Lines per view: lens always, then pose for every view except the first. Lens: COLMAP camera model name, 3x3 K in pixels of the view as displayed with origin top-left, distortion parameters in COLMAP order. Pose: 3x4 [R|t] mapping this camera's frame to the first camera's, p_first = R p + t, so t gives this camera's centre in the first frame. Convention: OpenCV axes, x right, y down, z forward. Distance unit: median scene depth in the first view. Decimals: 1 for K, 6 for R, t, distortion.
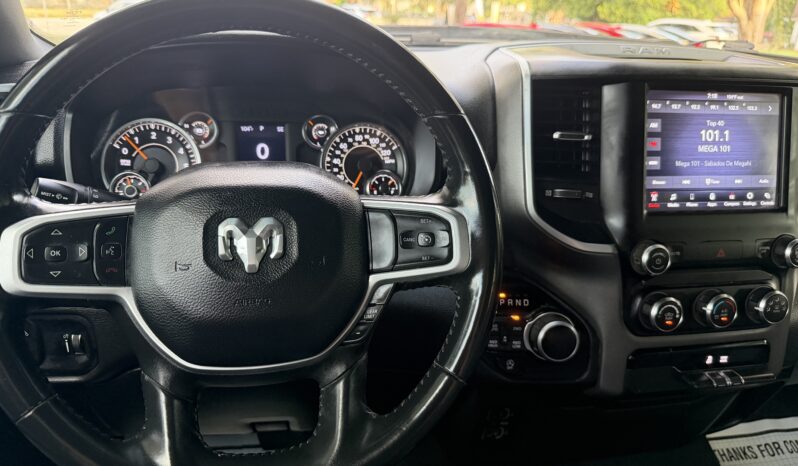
lens RADIAL K [[567.1, 0, 396.0], [0, 567.1, 236.8], [0, 0, 1]] dist [0.061583, -0.087326]
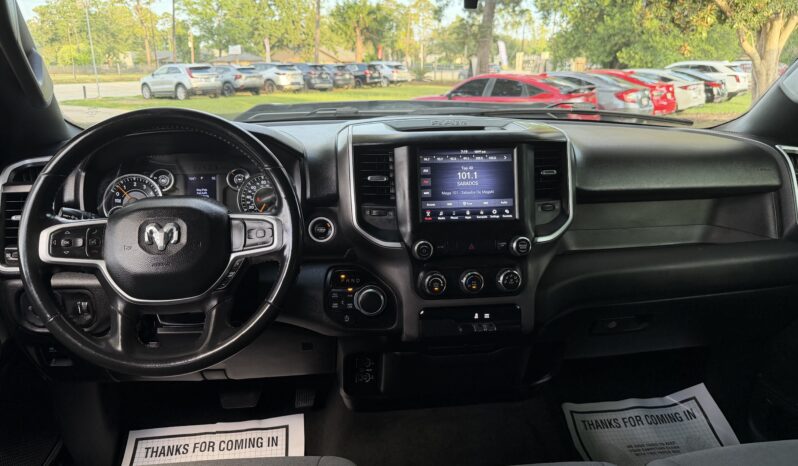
lens RADIAL K [[567.1, 0, 396.0], [0, 567.1, 236.8], [0, 0, 1]] dist [0.061583, -0.087326]
pose [[0.997647, -0.020721, -0.065356, 0.448758], [0.015473, 0.996691, -0.079794, 0.121947], [0.066793, 0.078595, 0.994667, -0.601691]]
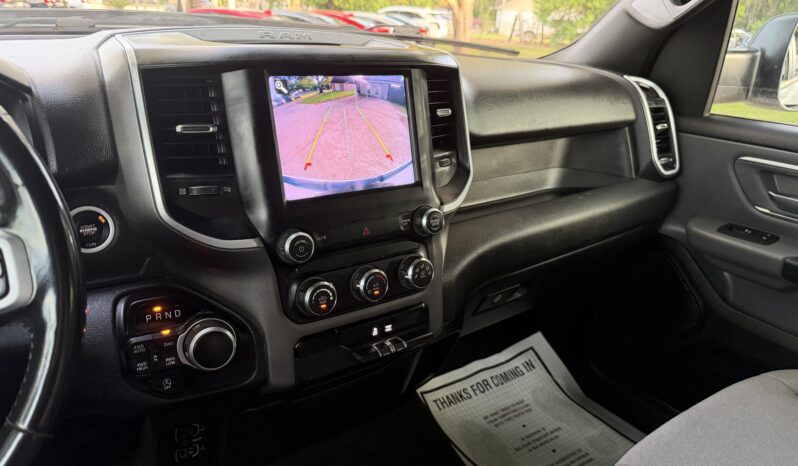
lens RADIAL K [[567.1, 0, 396.0], [0, 567.1, 236.8], [0, 0, 1]] dist [0.061583, -0.087326]
pose [[0.916181, -0.140470, 0.375340, 0.224208], [0.132356, 0.990066, 0.047456, -0.003242], [-0.378277, 0.006201, 0.925672, 0.017494]]
